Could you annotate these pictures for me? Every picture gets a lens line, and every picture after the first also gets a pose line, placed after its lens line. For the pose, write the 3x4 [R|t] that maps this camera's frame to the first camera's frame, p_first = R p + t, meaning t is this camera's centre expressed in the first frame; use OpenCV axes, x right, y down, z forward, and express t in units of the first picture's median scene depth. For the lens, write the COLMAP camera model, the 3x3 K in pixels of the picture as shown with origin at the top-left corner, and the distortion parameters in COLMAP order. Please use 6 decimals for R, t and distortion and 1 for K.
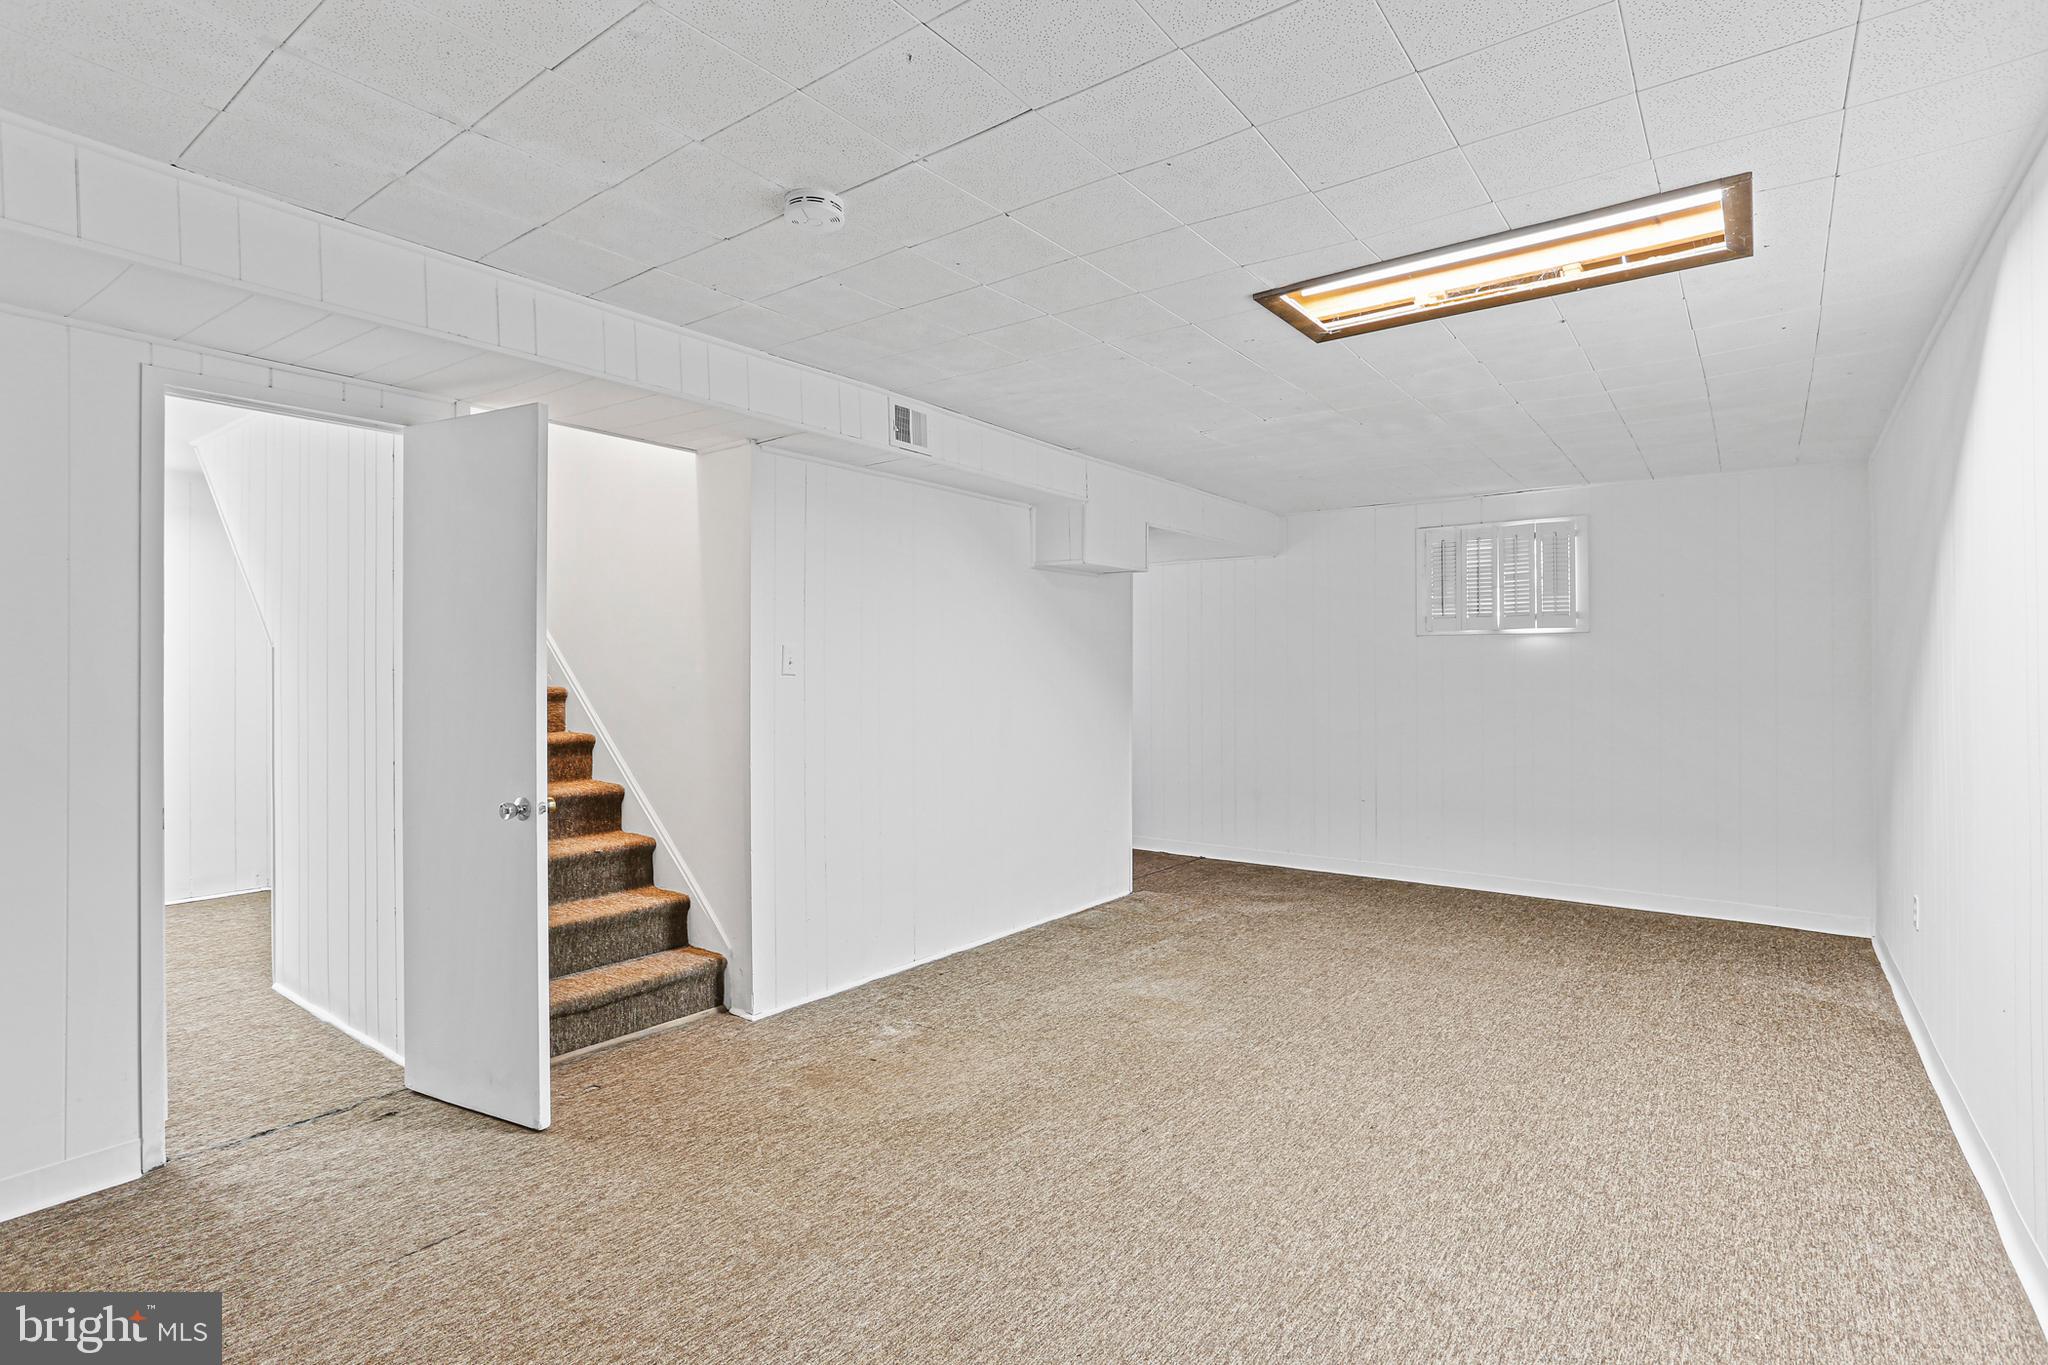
lens RADIAL K [[982.9, 0, 1010.8], [0, 982.9, 670.2], [0, 0, 1]] dist [-0.036392, 0.012055]
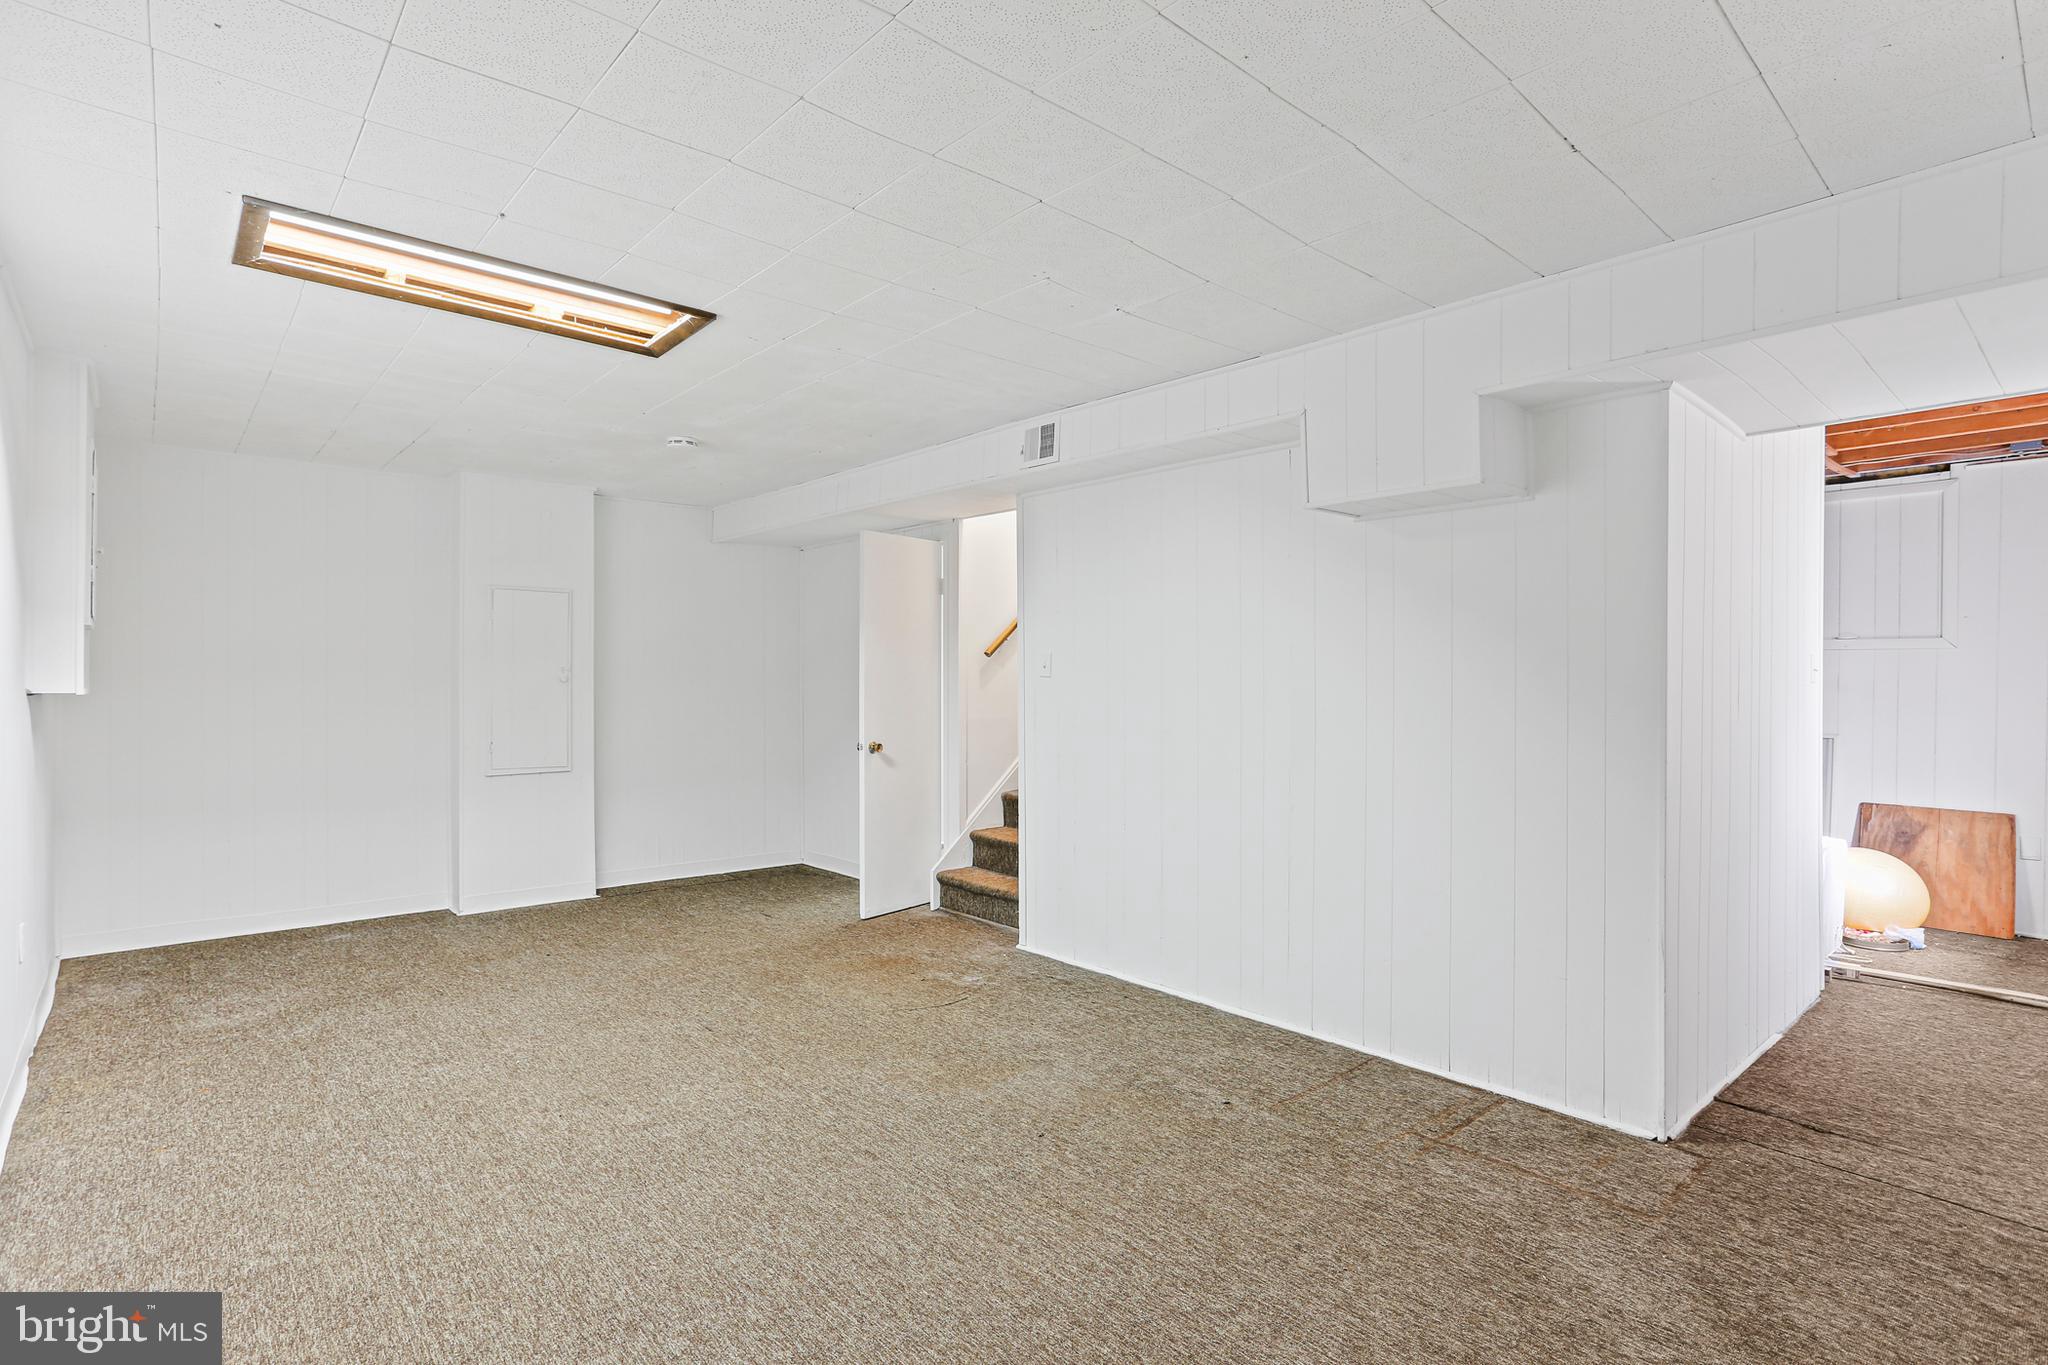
lens RADIAL K [[982.9, 0, 1008.5], [0, 982.9, 688.5], [0, 0, 1]] dist [-0.036392, 0.012055]
pose [[-0.185310, 0.007499, -0.982651, 1.032846], [-0.000064, 0.999971, 0.007643, 0.009743], [0.982680, 0.001479, -0.185304, 1.266923]]
